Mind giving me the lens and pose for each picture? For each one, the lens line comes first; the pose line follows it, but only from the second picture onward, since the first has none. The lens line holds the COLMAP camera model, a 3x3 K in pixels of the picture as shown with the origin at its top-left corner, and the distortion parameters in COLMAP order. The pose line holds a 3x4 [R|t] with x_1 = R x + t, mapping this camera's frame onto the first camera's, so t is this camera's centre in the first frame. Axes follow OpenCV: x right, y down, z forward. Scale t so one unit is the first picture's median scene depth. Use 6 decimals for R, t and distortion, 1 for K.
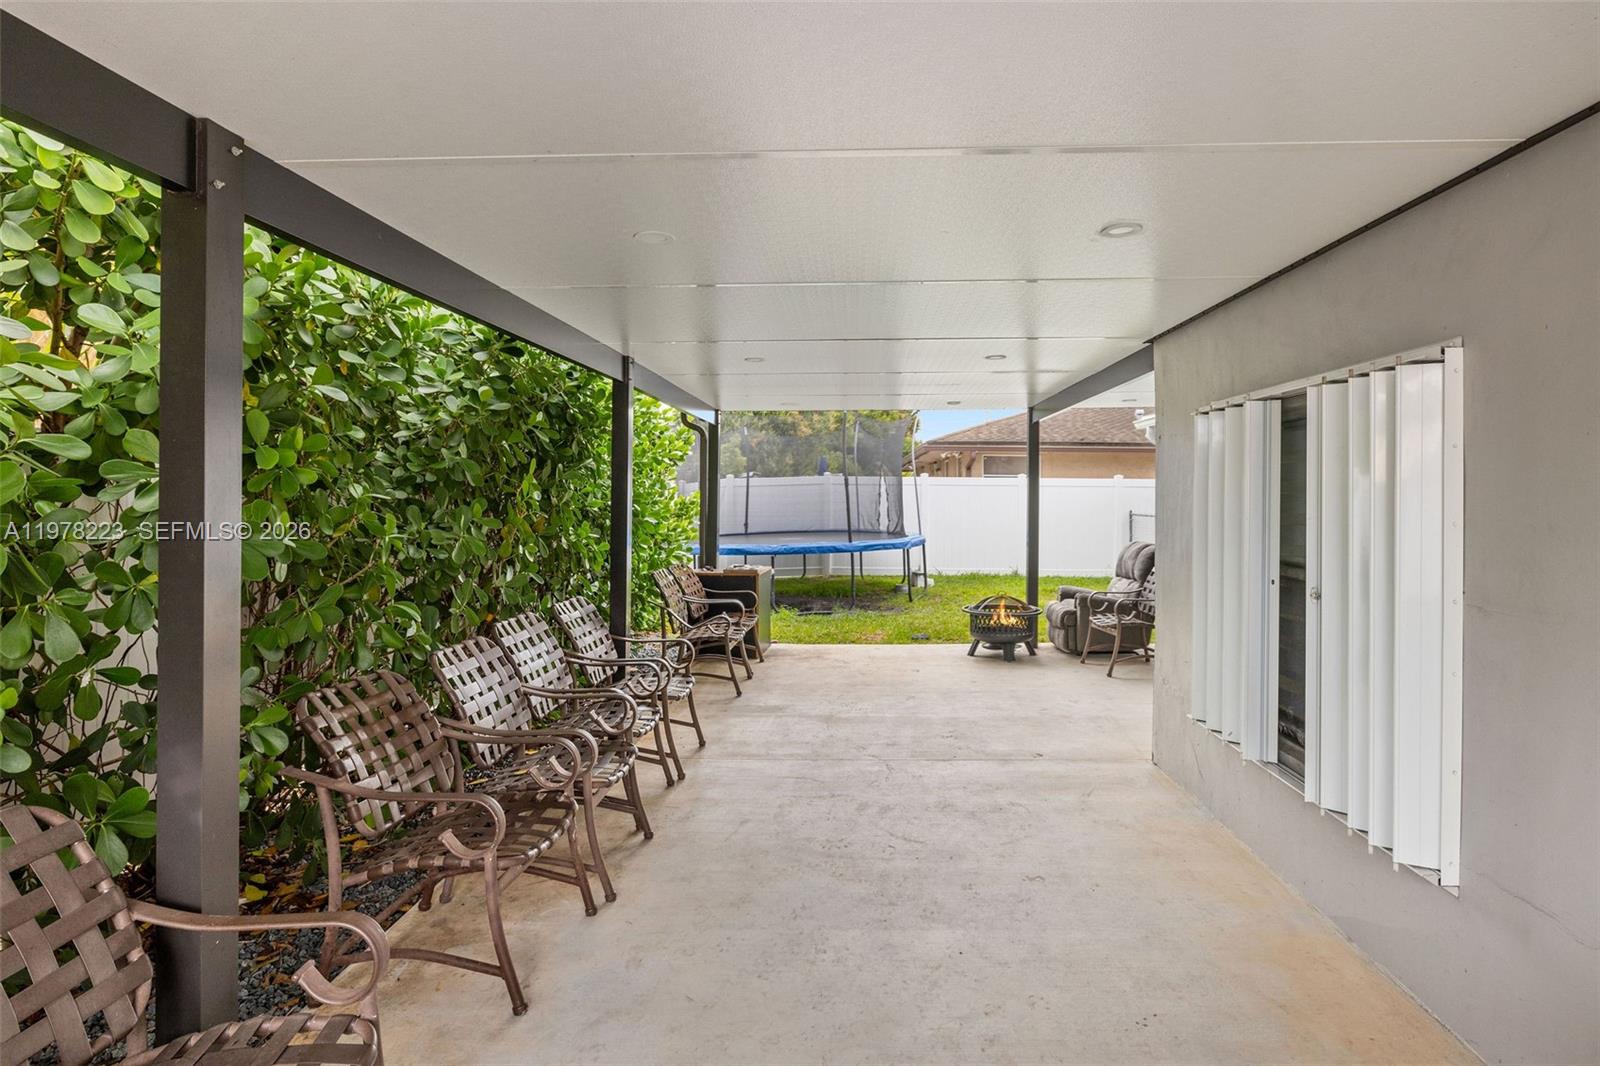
lens RADIAL K [[809.5, 0, 783.5], [0, 809.5, 494.0], [0, 0, 1]] dist [-0.004165, -0.001822]
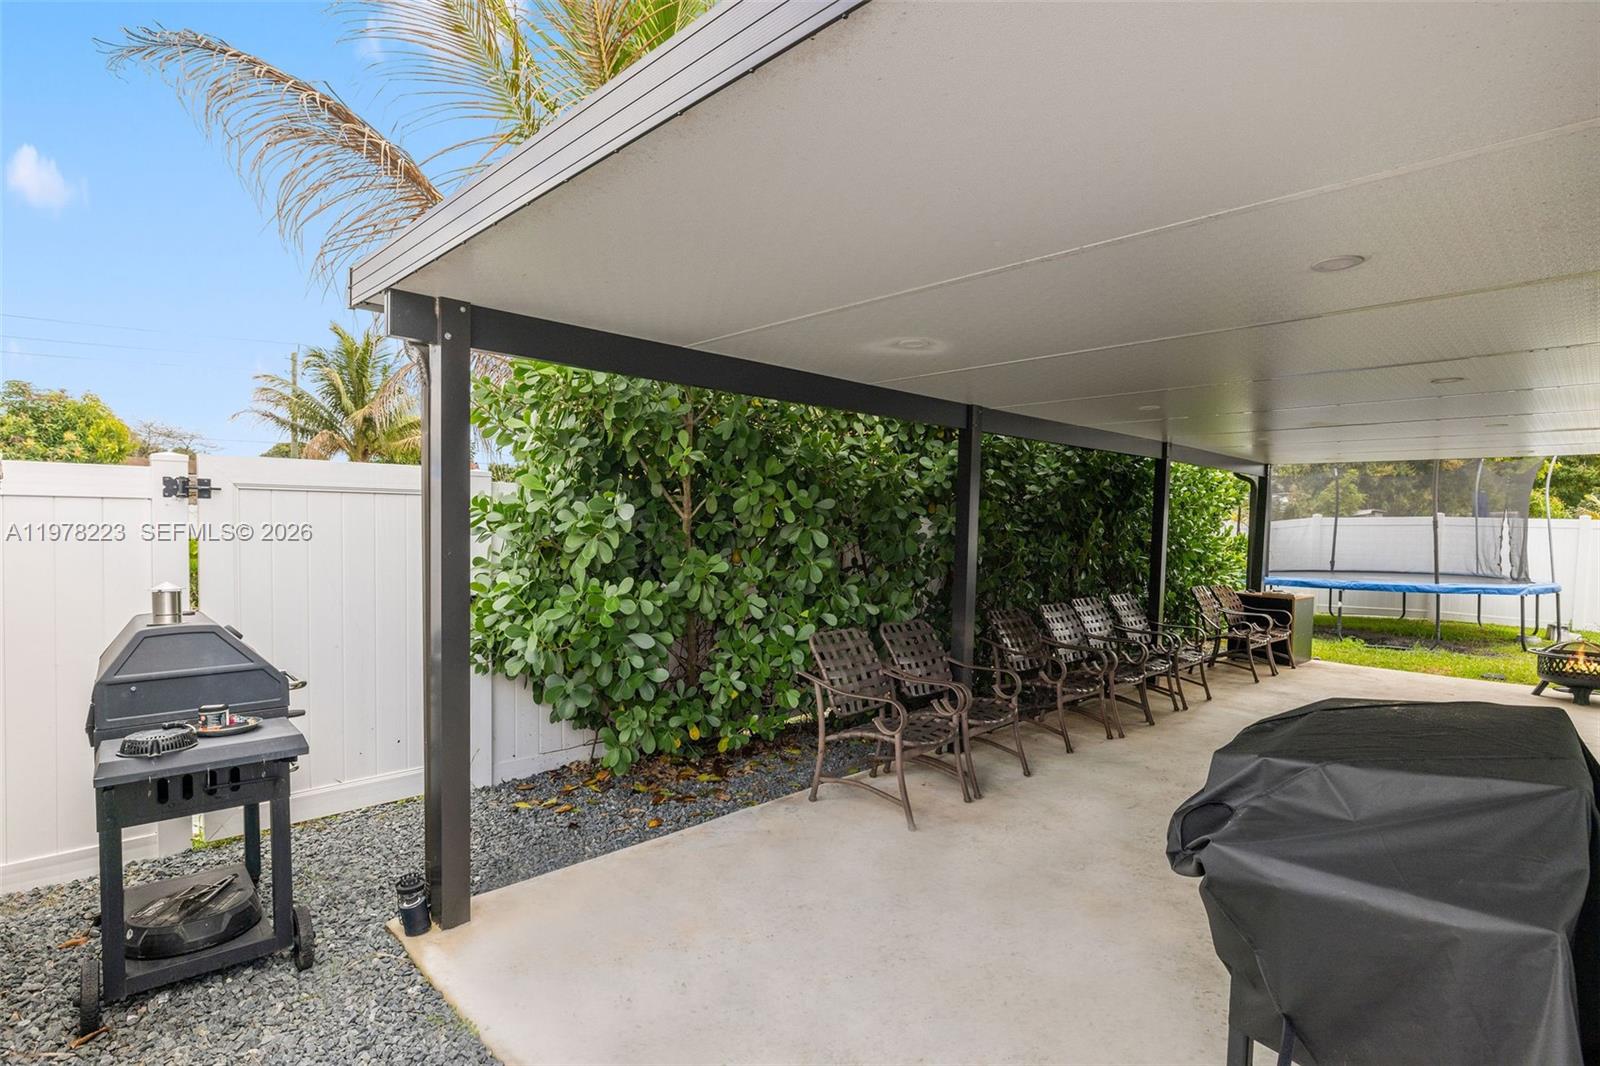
lens RADIAL K [[809.5, 0, 797.3], [0, 809.5, 536.0], [0, 0, 1]] dist [-0.004165, -0.001822]
pose [[0.758494, 0.031998, -0.650894, 0.315145], [-0.022585, 0.999485, 0.022817, -0.011649], [0.651289, -0.002606, 0.758825, -0.699628]]
